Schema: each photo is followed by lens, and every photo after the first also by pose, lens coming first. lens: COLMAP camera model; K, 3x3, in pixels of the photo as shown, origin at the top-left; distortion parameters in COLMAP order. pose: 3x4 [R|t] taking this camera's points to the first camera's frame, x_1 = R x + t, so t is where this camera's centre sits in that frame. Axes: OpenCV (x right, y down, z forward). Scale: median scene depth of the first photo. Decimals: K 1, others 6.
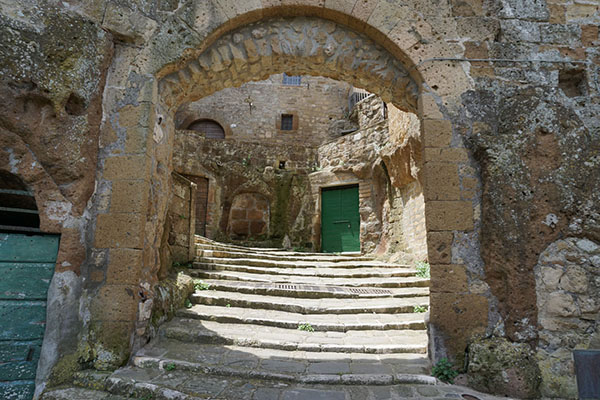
lens RADIAL K [[411.7, 0, 300.0], [0, 411.7, 200.0], [0, 0, 1]] dist [-0.043266, 0.032134]
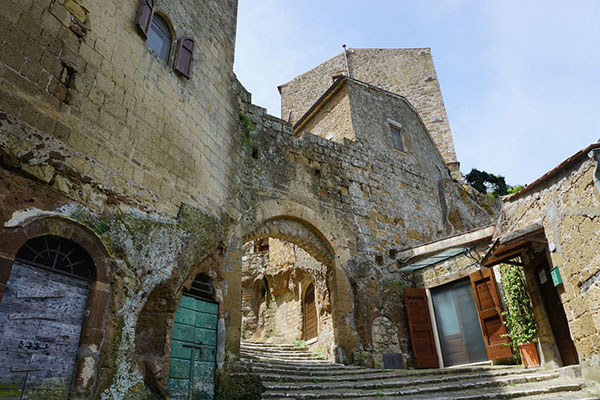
lens RADIAL K [[426.8, 0, 315.1], [0, 426.8, 190.9], [0, 0, 1]] dist [-0.036418, 0.037069]
pose [[0.848610, 0.198065, 0.490541, -1.215777], [-0.056875, 0.956051, -0.287632, 0.115971], [-0.525952, 0.216188, 0.822579, -1.260127]]
